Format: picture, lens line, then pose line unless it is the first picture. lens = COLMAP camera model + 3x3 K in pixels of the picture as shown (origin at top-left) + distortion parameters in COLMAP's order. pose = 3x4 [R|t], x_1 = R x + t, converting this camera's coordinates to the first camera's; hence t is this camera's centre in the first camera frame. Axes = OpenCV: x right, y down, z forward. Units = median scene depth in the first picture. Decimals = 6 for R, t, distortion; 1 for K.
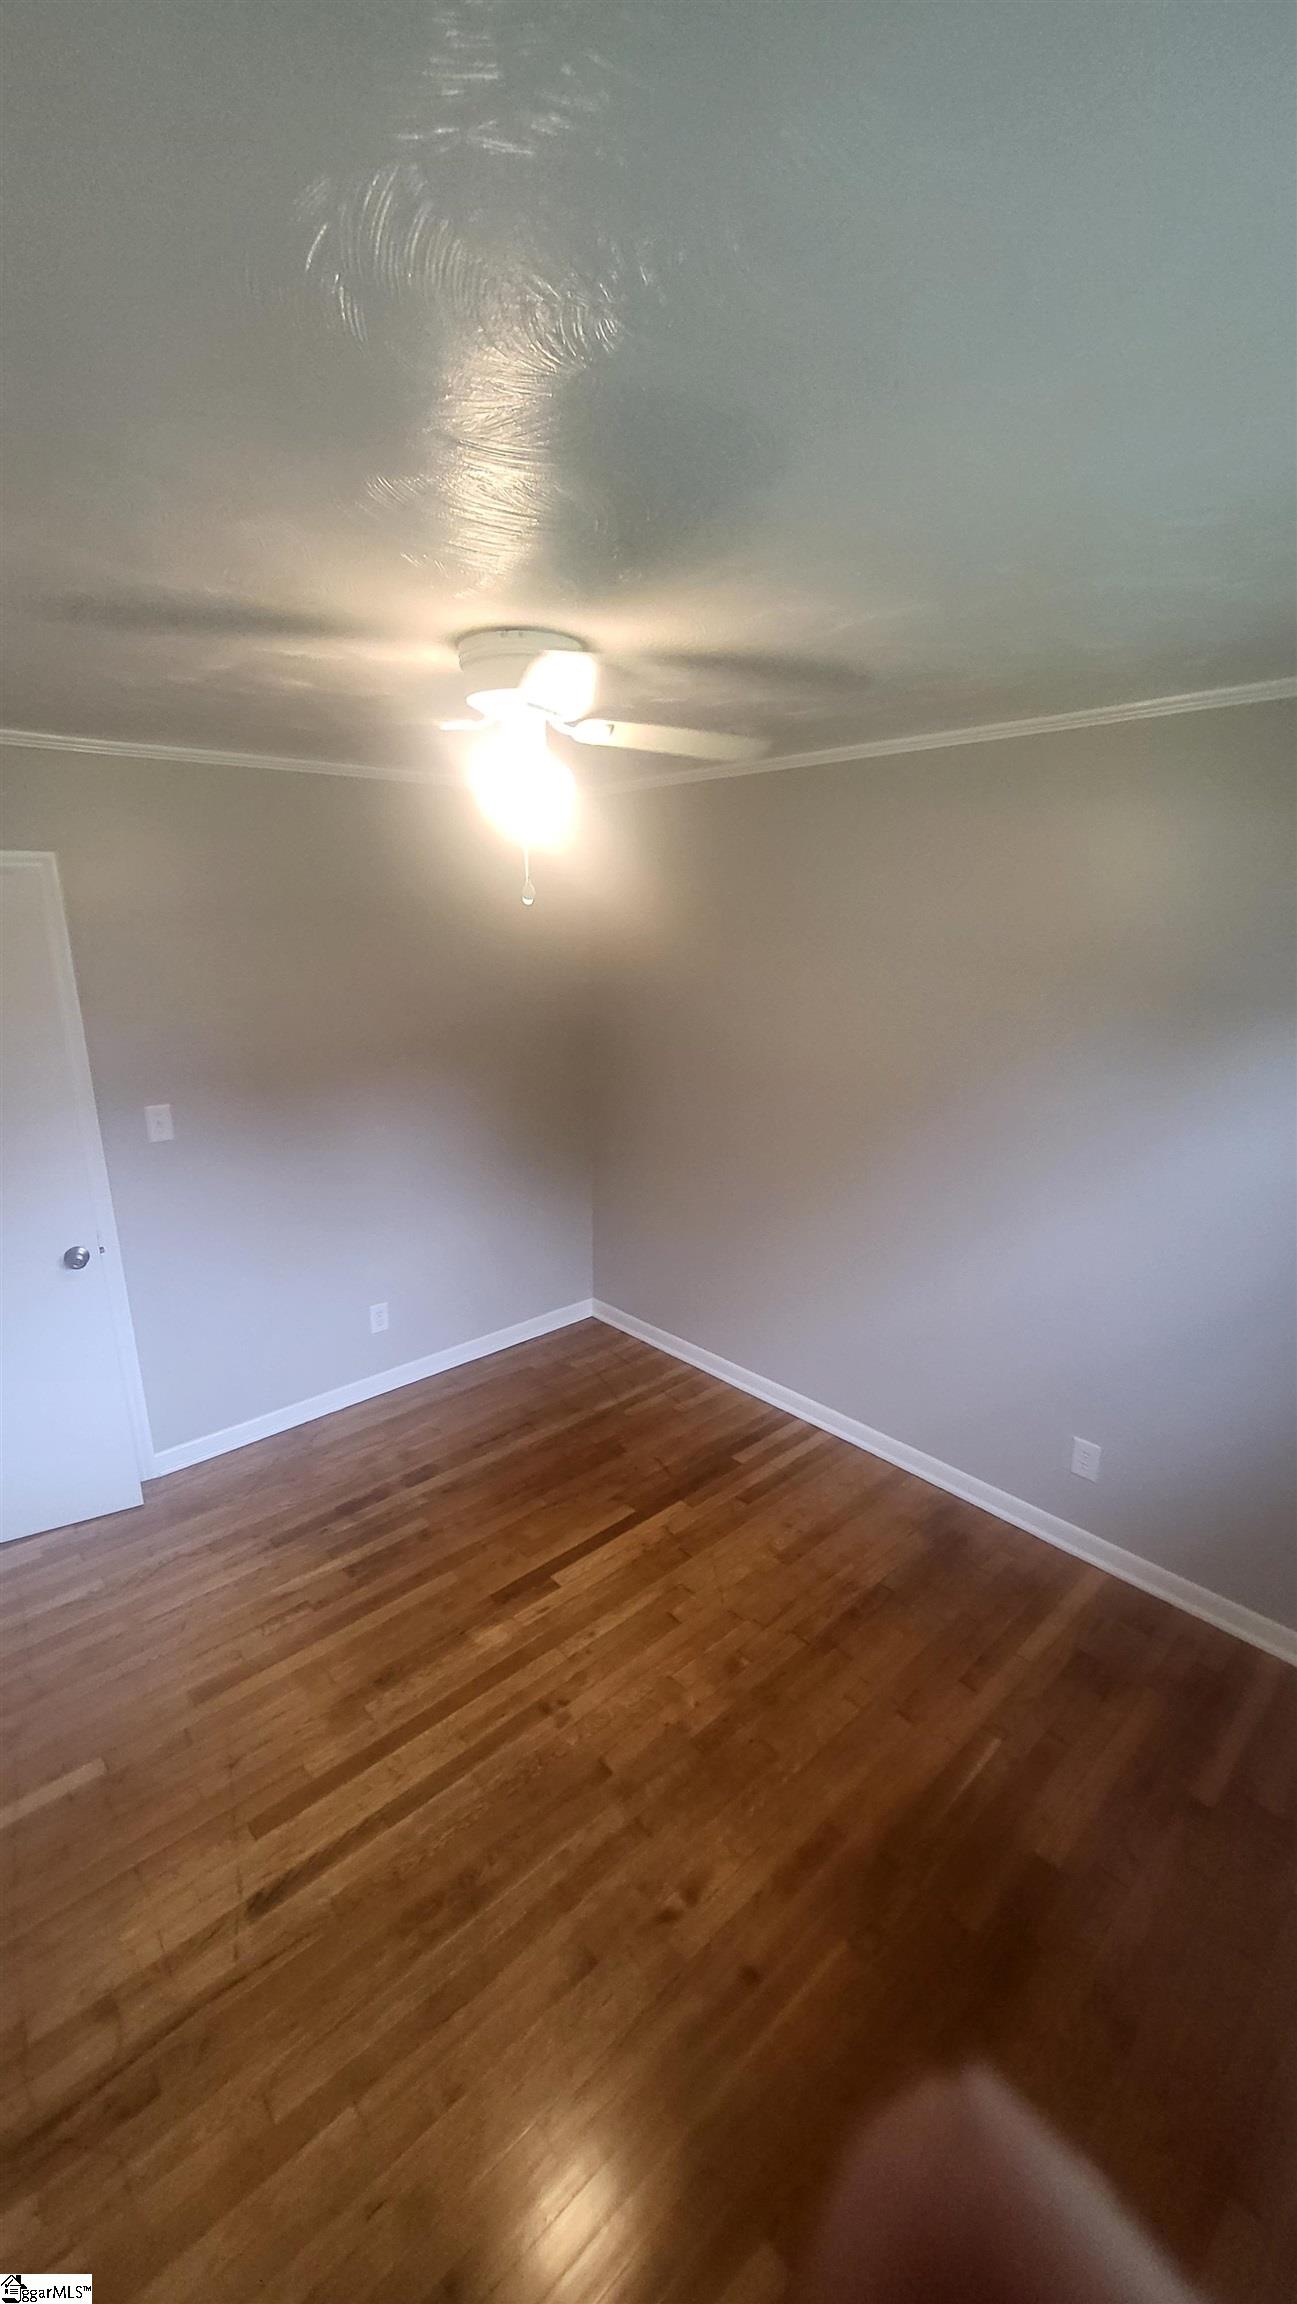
lens RADIAL K [[916.9, 0, 647.8], [0, 916.9, 1164.5], [0, 0, 1]] dist [-0.006463, 0.000416]
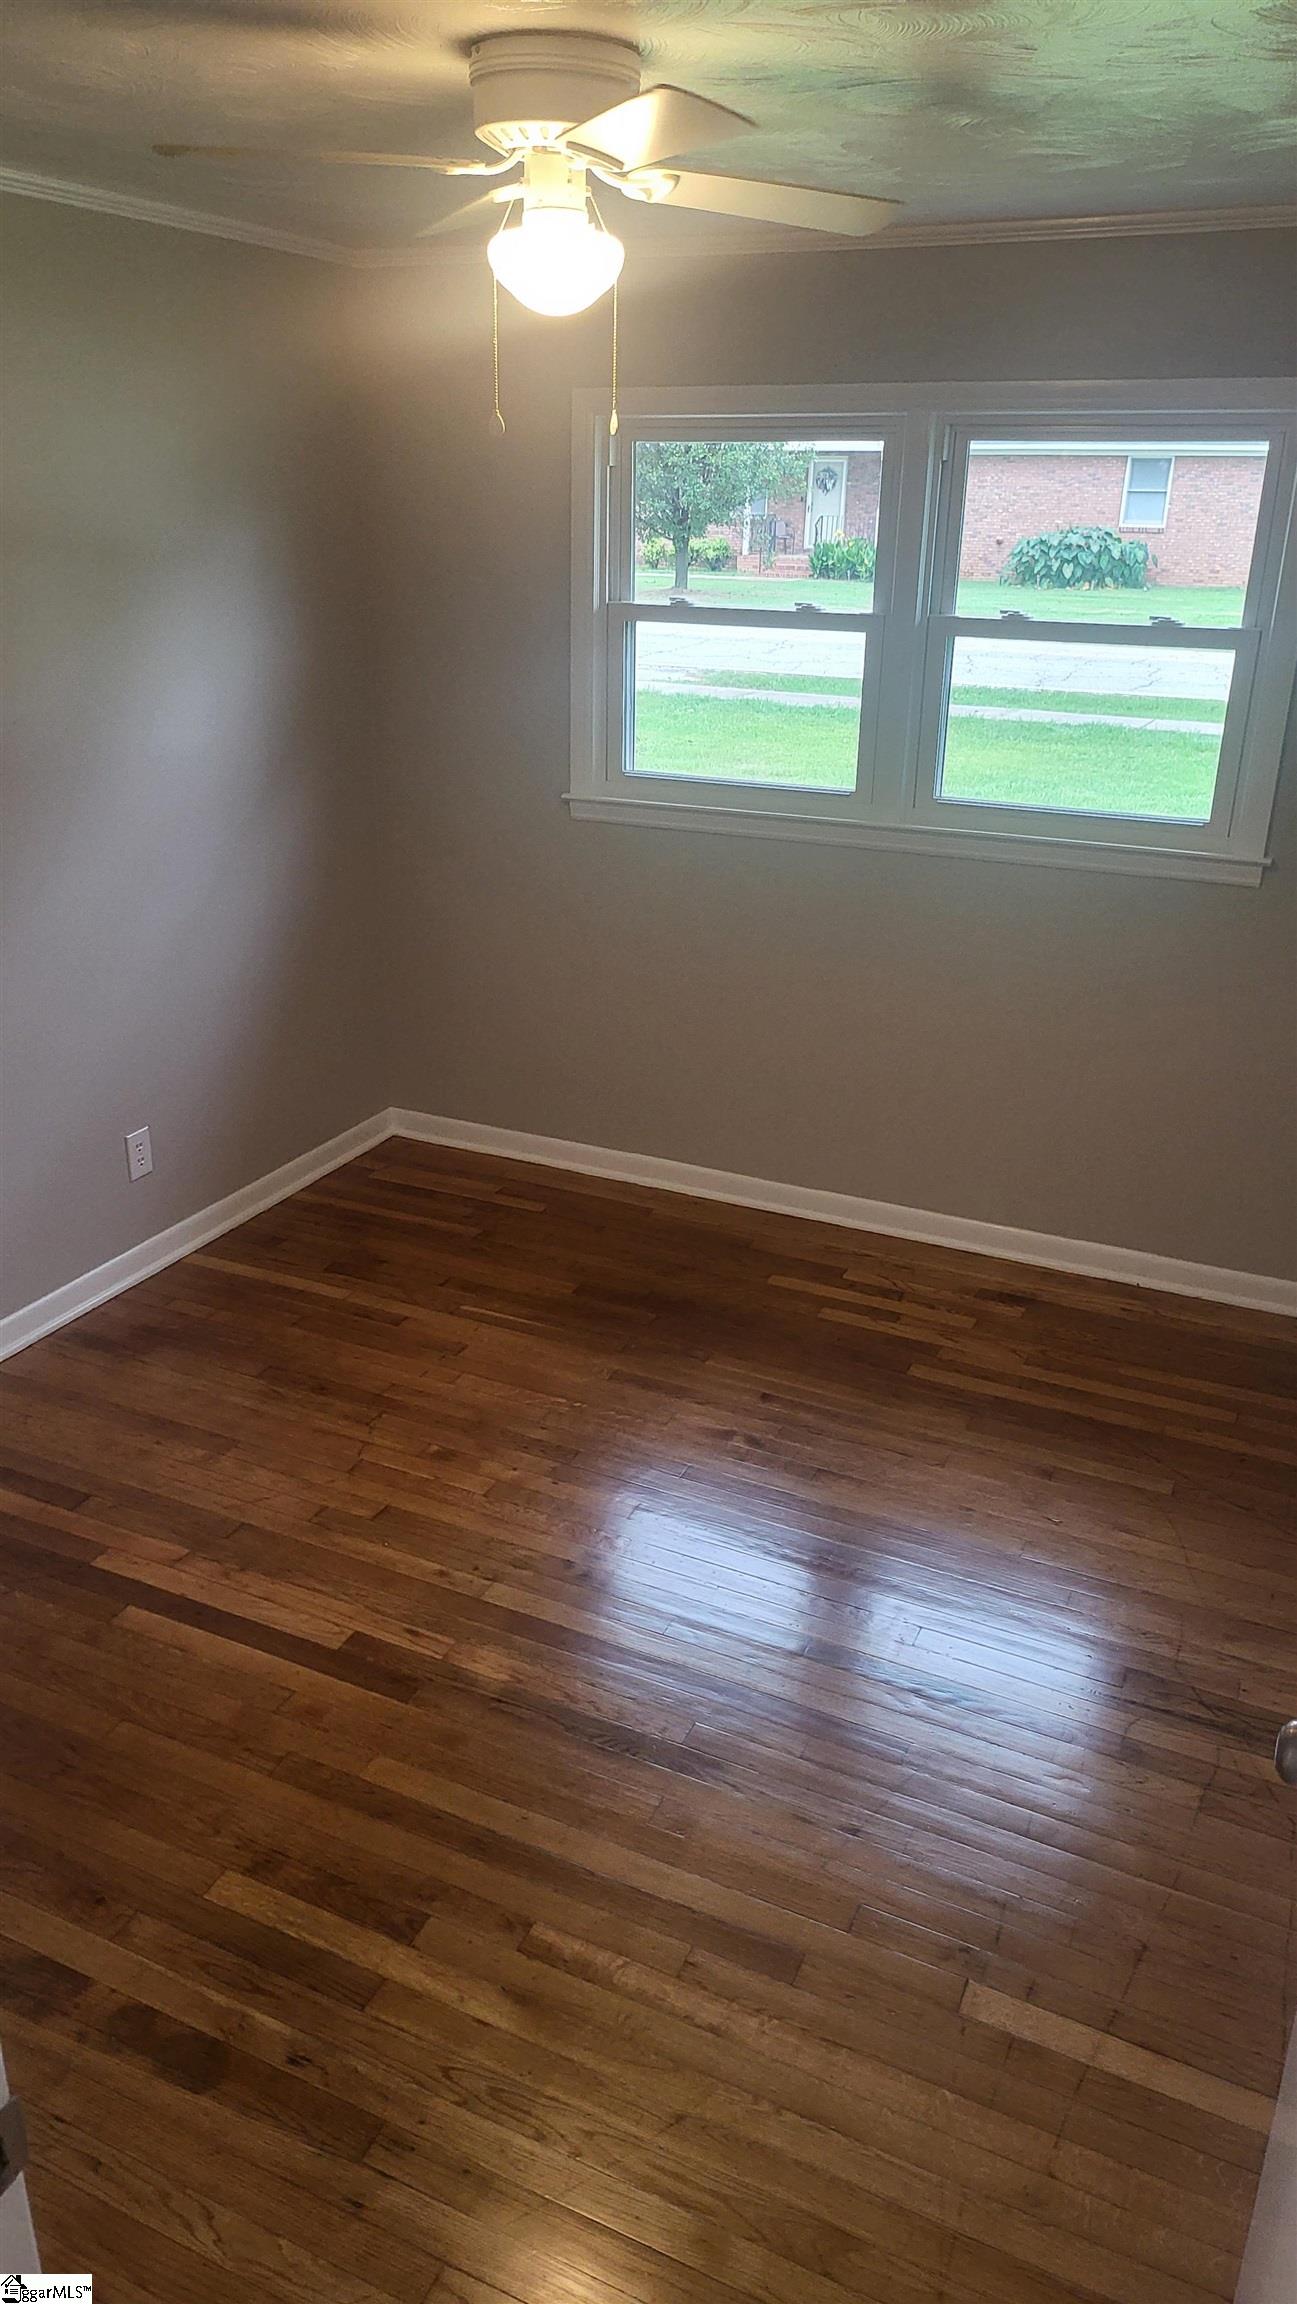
lens RADIAL K [[1628.2, 0, 648.5], [0, 1628.2, 1152.0], [0, 0, 1]] dist [0.086308, -0.097900]
pose [[-0.385362, -0.351195, 0.853322, -0.997366], [0.236441, 0.856292, 0.459195, -0.255396], [-0.891959, 0.378717, -0.246946, 1.008348]]
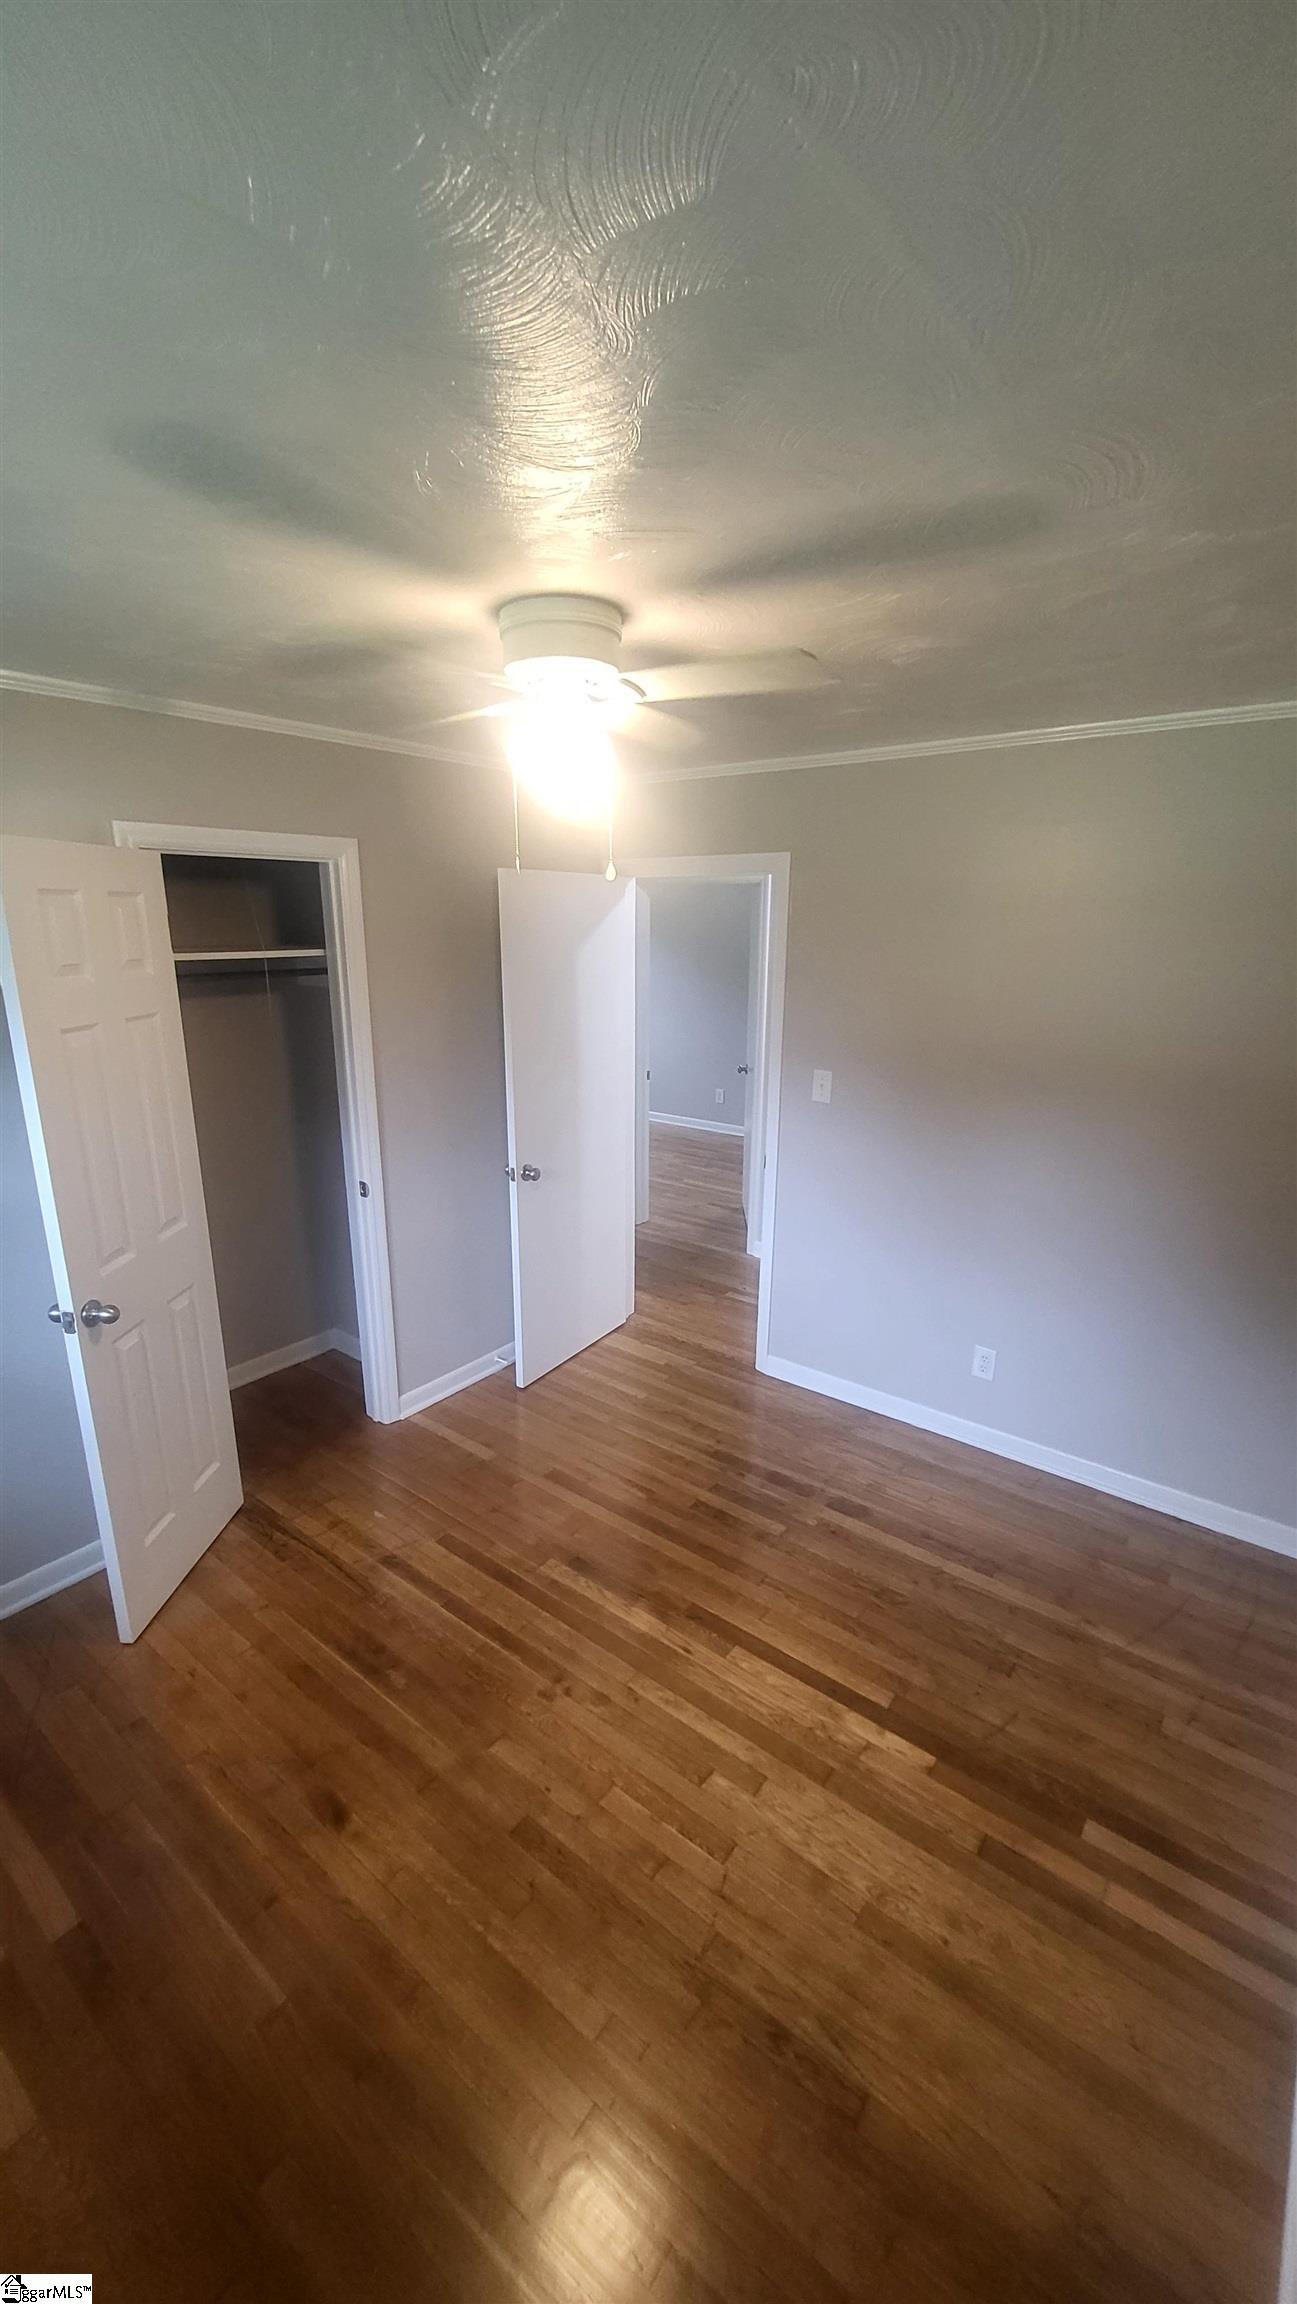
lens RADIAL K [[916.9, 0, 647.8], [0, 916.9, 1164.5], [0, 0, 1]] dist [-0.006463, 0.000416]
pose [[0.168493, 0.266035, -0.949123, 0.626853], [-0.271010, 0.938284, 0.214886, -0.162949], [0.947715, 0.221015, 0.230193, 0.640701]]
